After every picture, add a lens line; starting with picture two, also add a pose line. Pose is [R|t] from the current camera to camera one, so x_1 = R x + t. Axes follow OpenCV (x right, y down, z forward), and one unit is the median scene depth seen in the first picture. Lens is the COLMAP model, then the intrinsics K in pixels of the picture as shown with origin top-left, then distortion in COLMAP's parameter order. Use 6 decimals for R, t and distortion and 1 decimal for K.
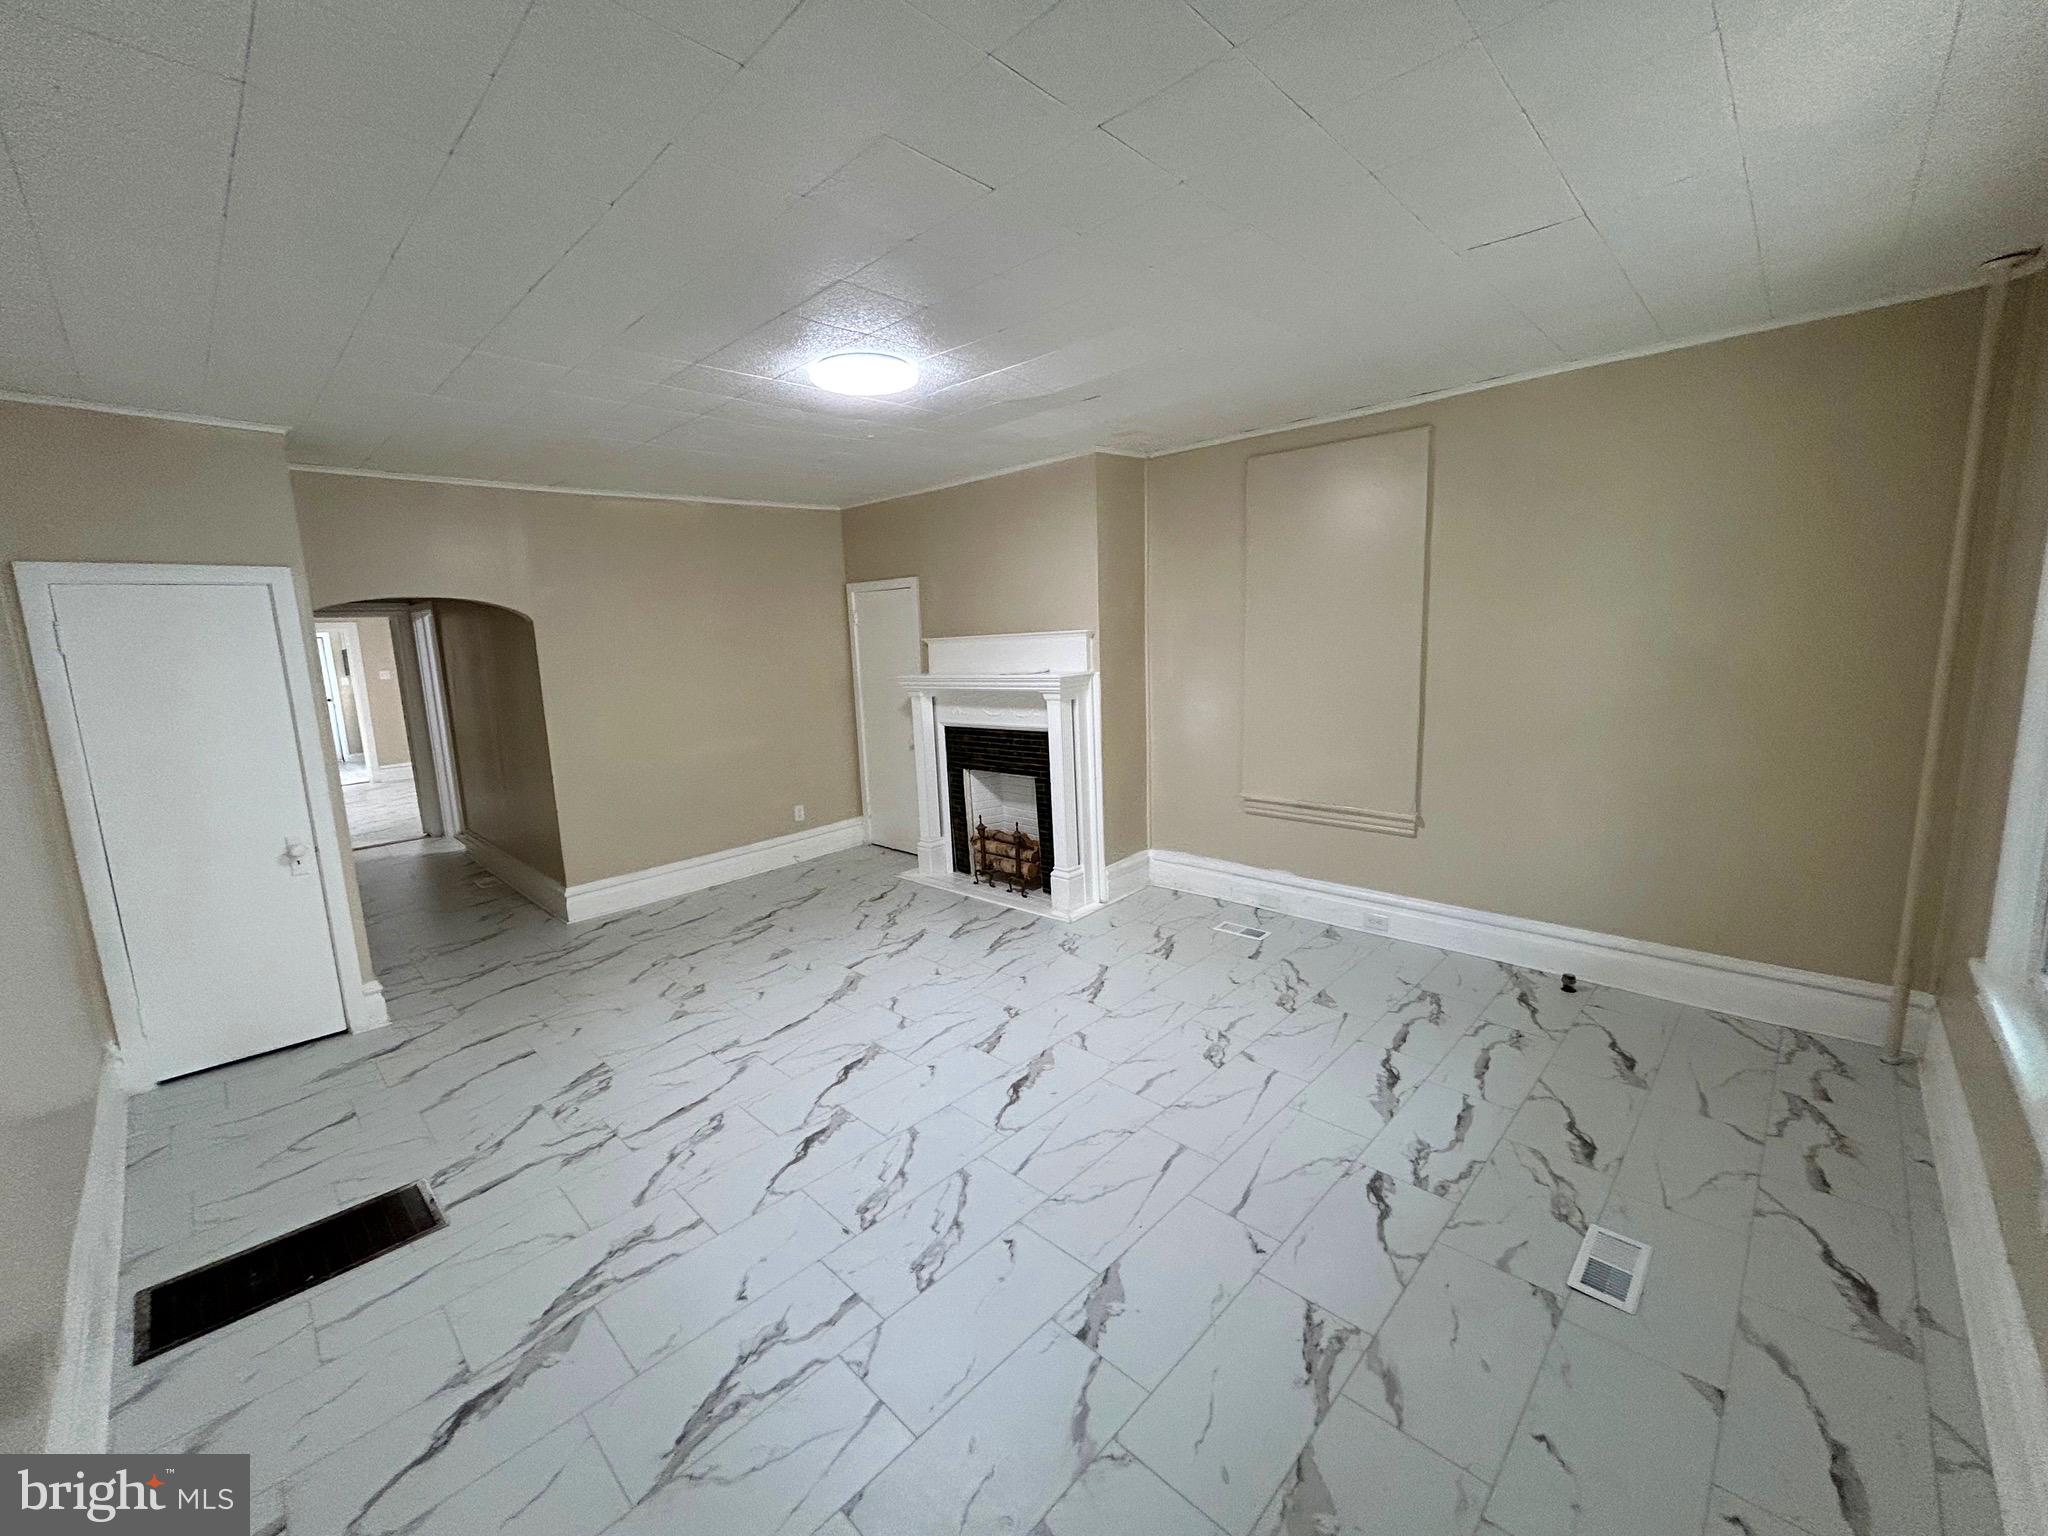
lens RADIAL K [[818.1, 0, 1021.6], [0, 818.1, 761.2], [0, 0, 1]] dist [-0.000150, 0.000982]
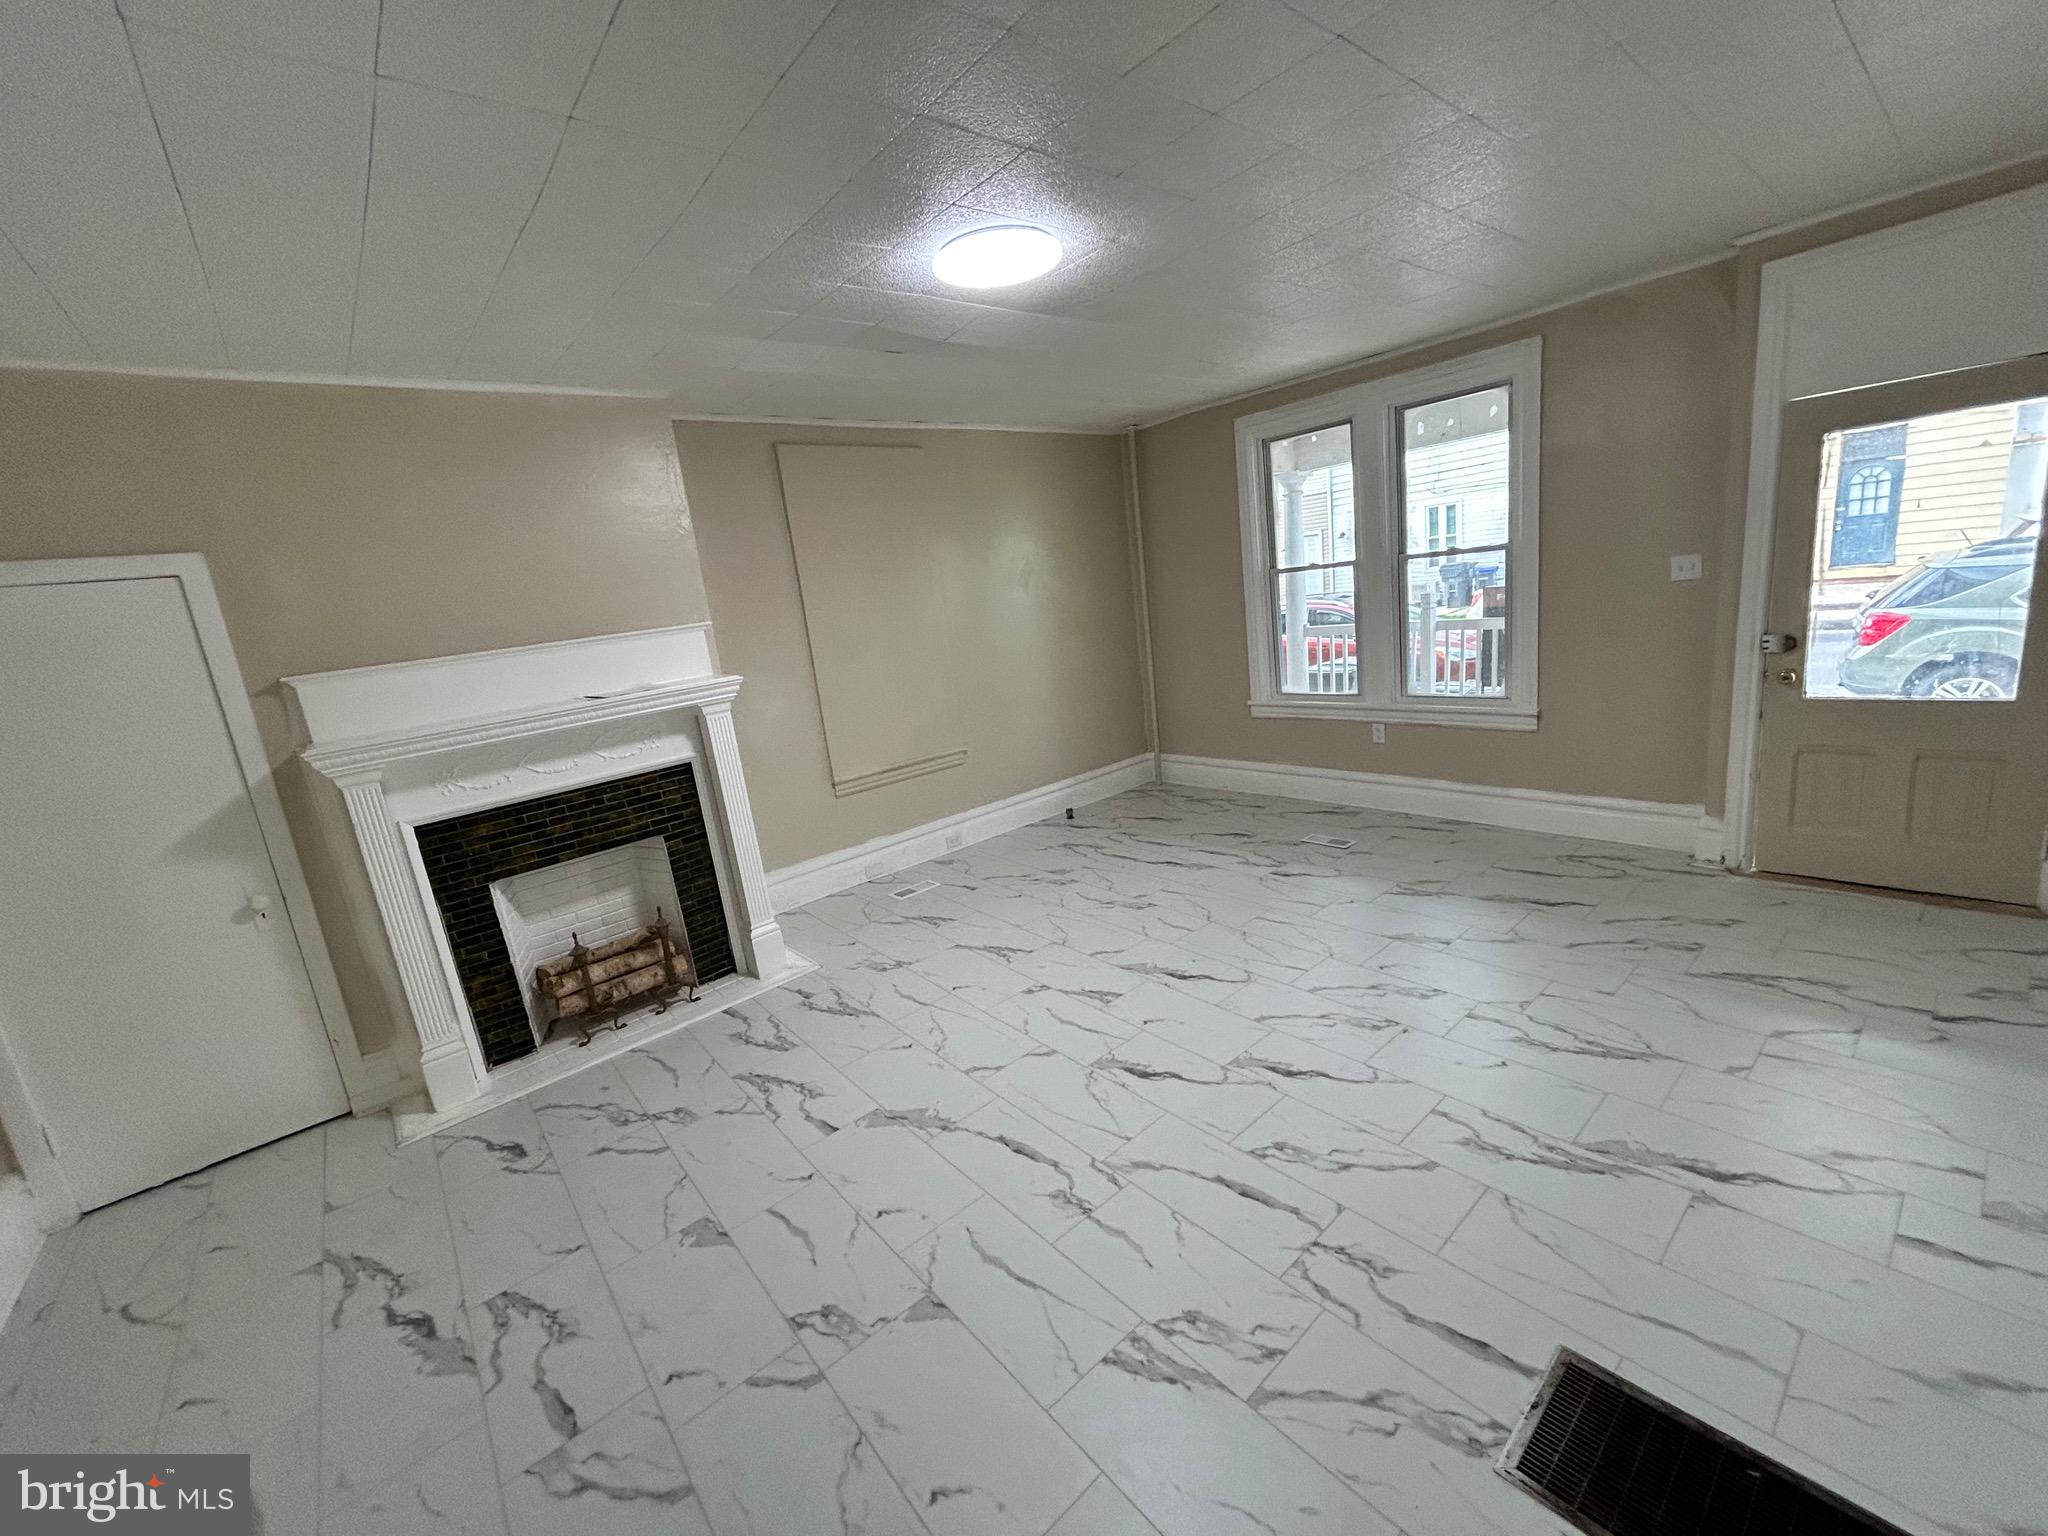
lens RADIAL K [[818.1, 0, 1023.3], [0, 818.1, 770.0], [0, 0, 1]] dist [-0.000150, 0.000982]
pose [[0.106760, -0.191584, 0.975652, -0.903312], [0.264528, 0.951368, 0.157870, -0.091002], [-0.958450, 0.241233, 0.152248, 0.820212]]
